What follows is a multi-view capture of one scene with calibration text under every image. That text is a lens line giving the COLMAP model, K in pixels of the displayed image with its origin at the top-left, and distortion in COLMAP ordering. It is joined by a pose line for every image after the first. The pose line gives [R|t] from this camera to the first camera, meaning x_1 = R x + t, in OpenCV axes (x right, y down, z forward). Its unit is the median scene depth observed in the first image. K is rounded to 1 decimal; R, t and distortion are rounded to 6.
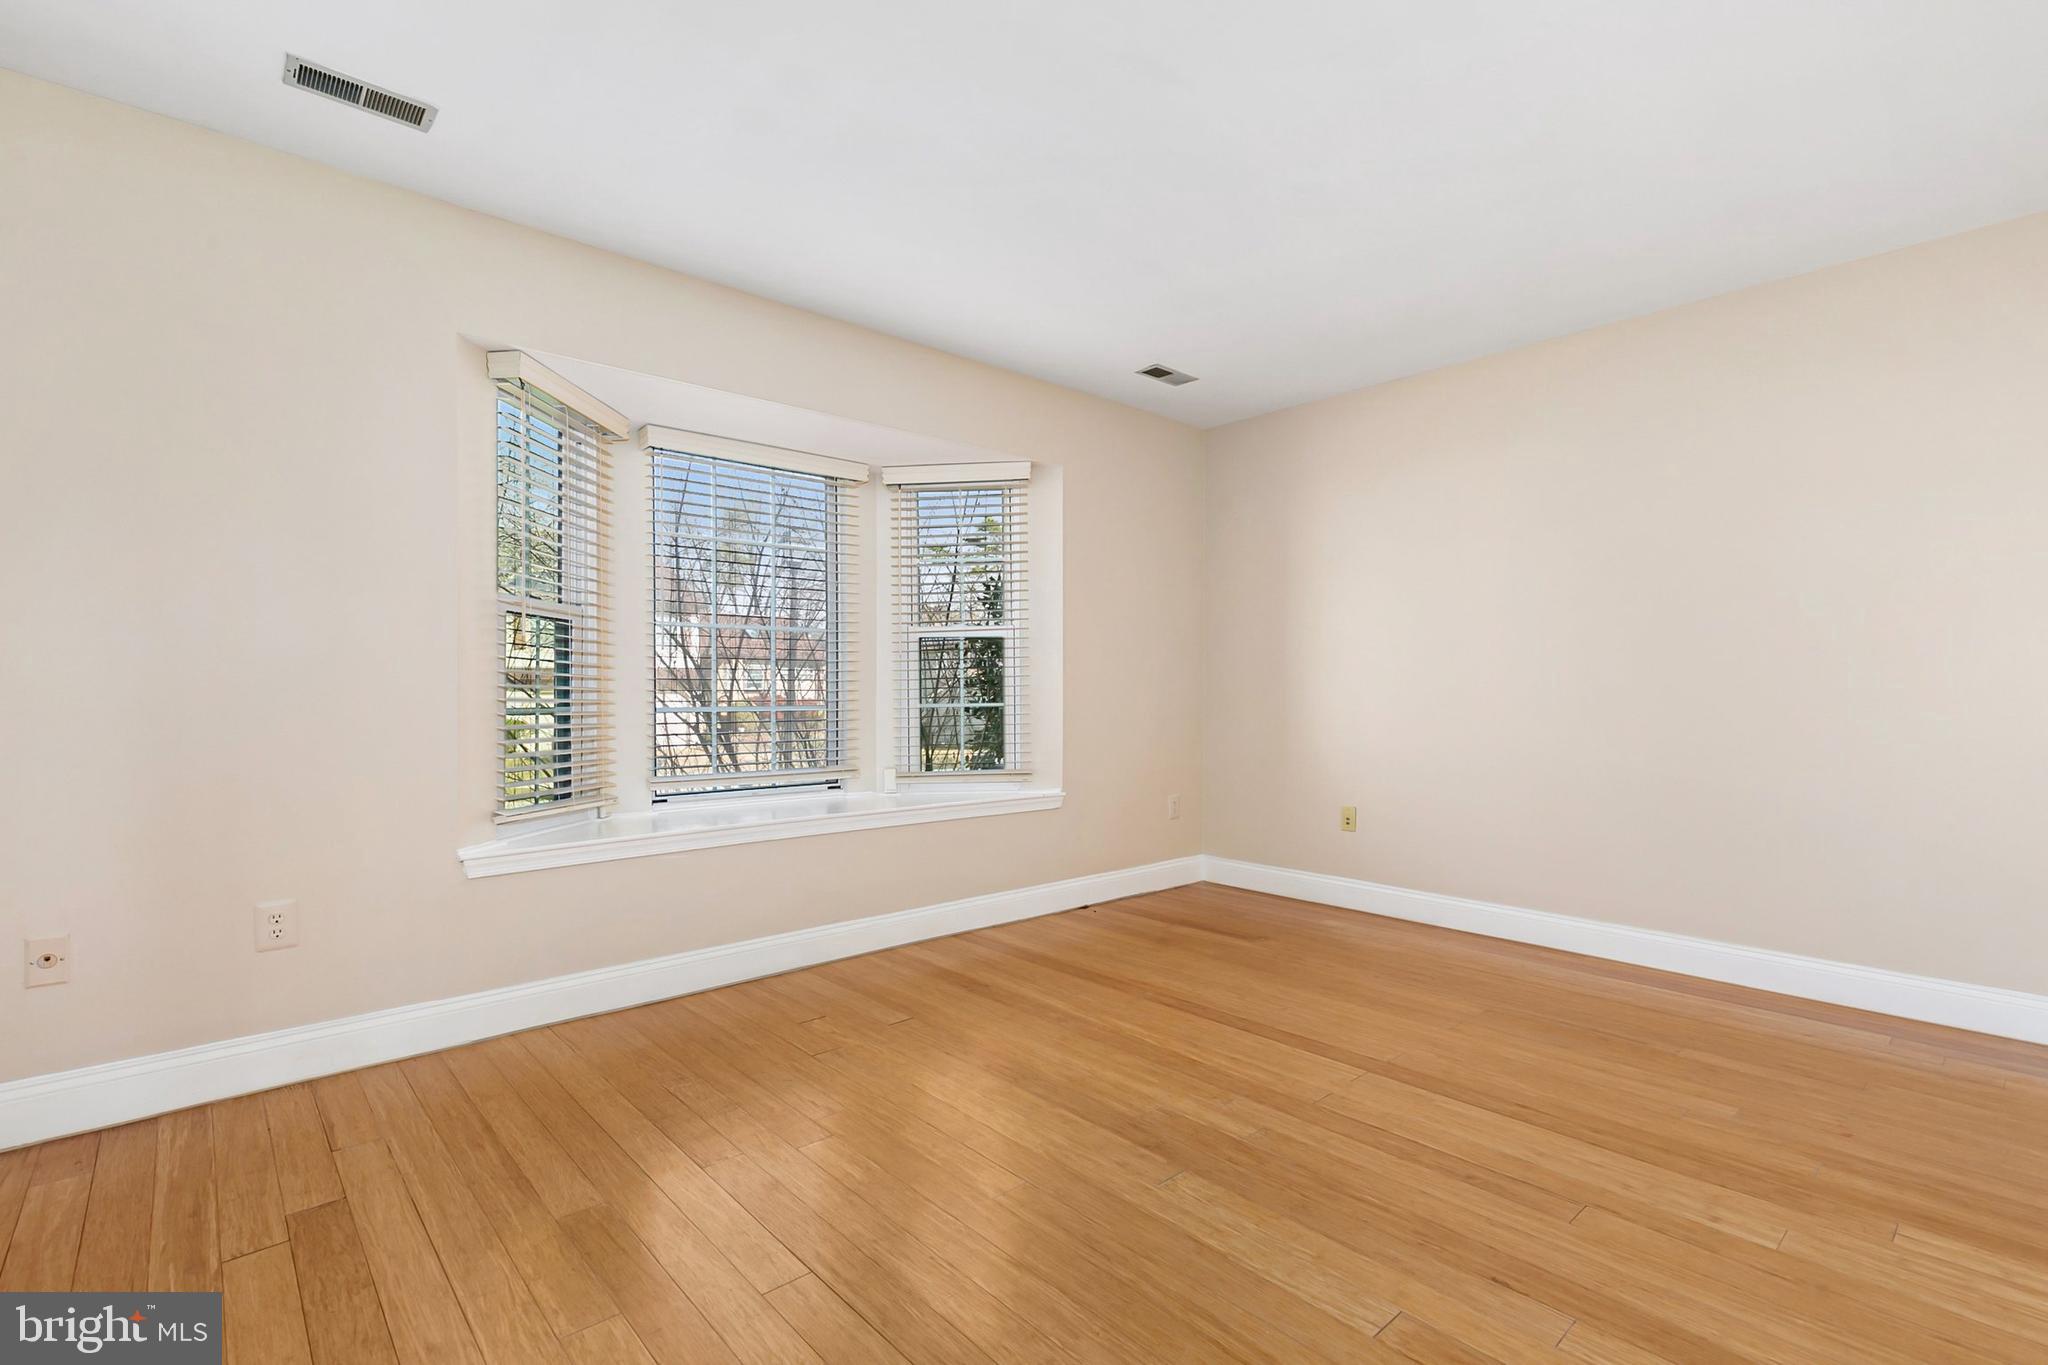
lens RADIAL K [[922.0, 0, 1018.1], [0, 922.0, 678.5], [0, 0, 1]] dist [0.008305, -0.000400]
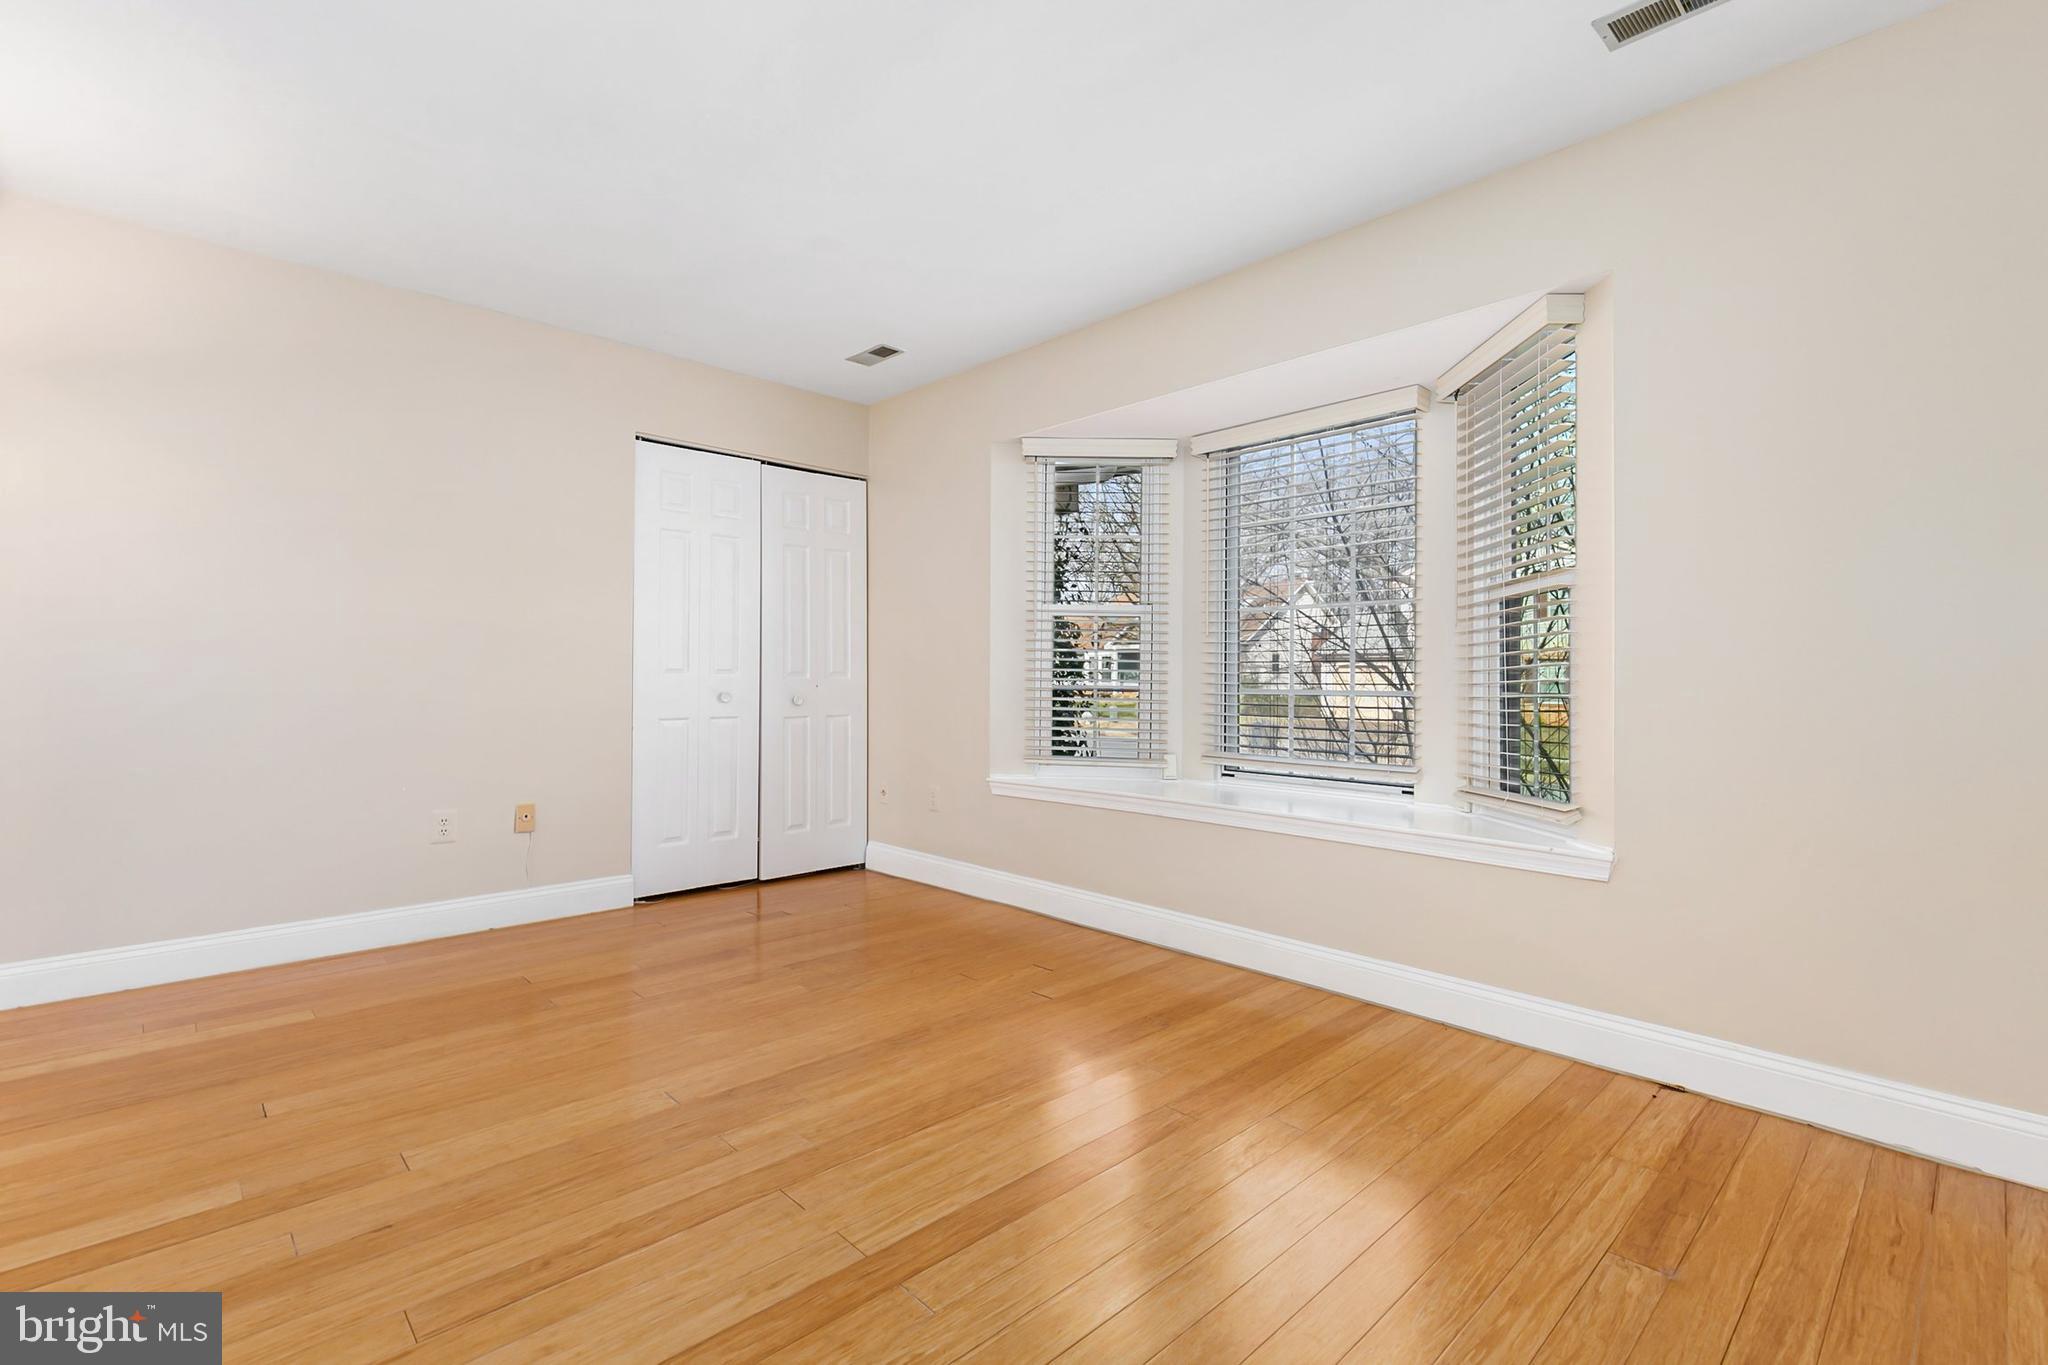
lens RADIAL K [[941.7, 0, 1051.4], [0, 941.7, 671.9], [0, 0, 1]] dist [0.000345, 0.000262]
pose [[0.047310, -0.002987, -0.998876, 0.894792], [0.003747, 0.999989, -0.002813, 0.017998], [0.998873, -0.003610, 0.047321, 0.944312]]
